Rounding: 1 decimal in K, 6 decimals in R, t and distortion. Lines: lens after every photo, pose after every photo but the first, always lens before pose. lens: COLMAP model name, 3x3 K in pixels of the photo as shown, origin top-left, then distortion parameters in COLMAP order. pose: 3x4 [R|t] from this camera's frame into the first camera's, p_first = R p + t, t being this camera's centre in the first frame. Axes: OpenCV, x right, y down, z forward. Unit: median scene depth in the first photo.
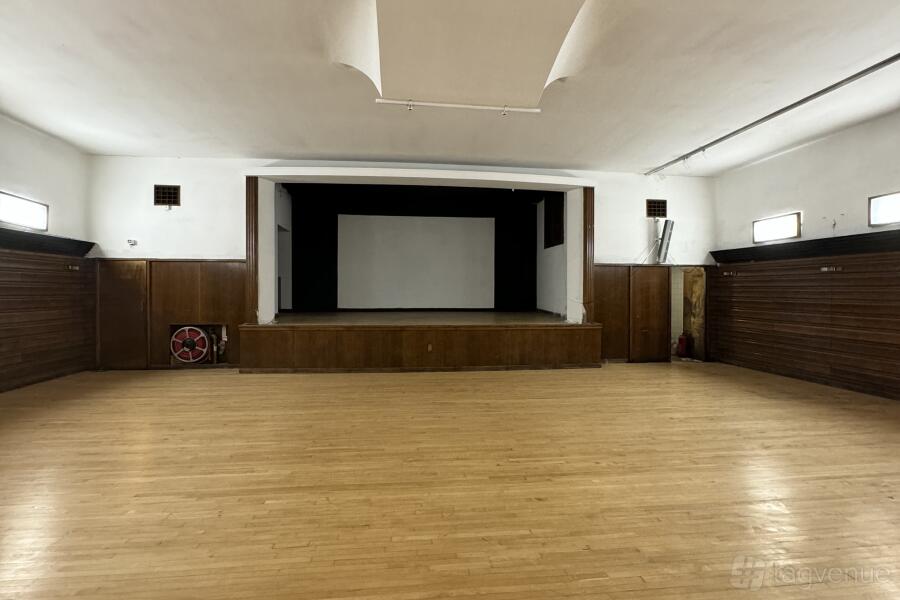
lens RADIAL K [[478.0, 0, 452.0], [0, 478.0, 294.7], [0, 0, 1]] dist [-0.008178, 0.003746]
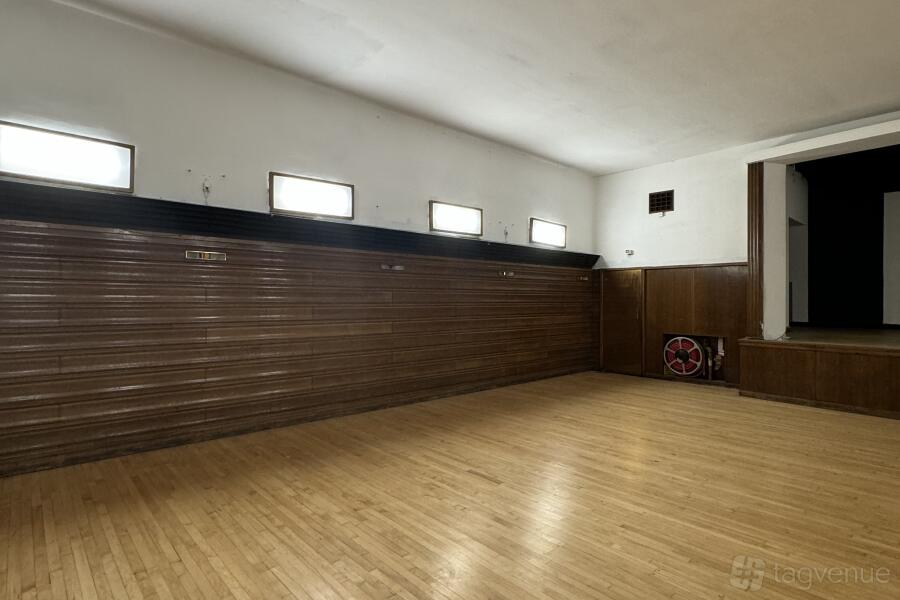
lens RADIAL K [[478.0, 0, 453.0], [0, 478.0, 297.2], [0, 0, 1]] dist [-0.008178, 0.003746]
pose [[0.579638, -0.002340, -0.814871, -0.044047], [-0.008949, 0.999917, -0.009237, 0.001198], [0.814825, 0.012646, 0.579569, 0.080944]]
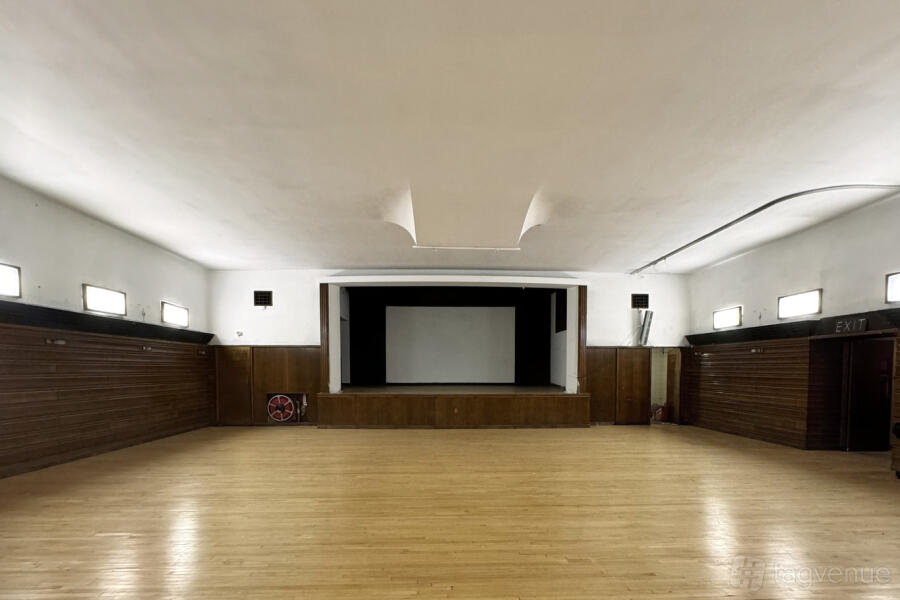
lens RADIAL K [[478.0, 0, 454.0], [0, 478.0, 390.0], [0, 0, 1]] dist [-0.008178, 0.003746]
pose [[0.996330, 0.001020, -0.085593, 0.061323], [0.002096, 0.999339, 0.036305, 0.004183], [0.085574, -0.036351, 0.995668, -0.318531]]
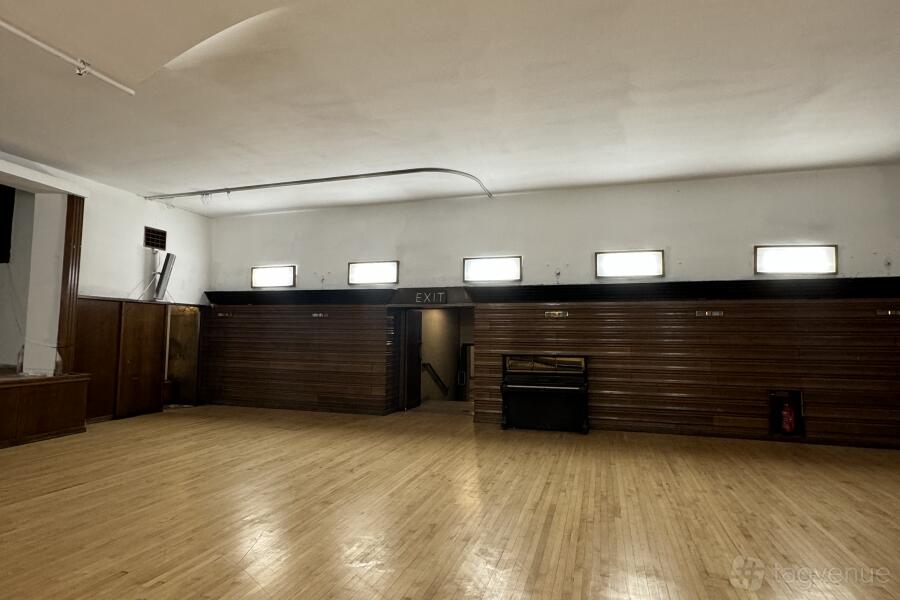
lens RADIAL K [[478.0, 0, 453.1], [0, 478.0, 295.5], [0, 0, 1]] dist [-0.008178, 0.003746]
pose [[0.414450, 0.073701, 0.907083, -0.159239], [-0.002221, 0.996794, -0.079975, -0.005482], [-0.910069, 0.031131, 0.413285, 0.145830]]
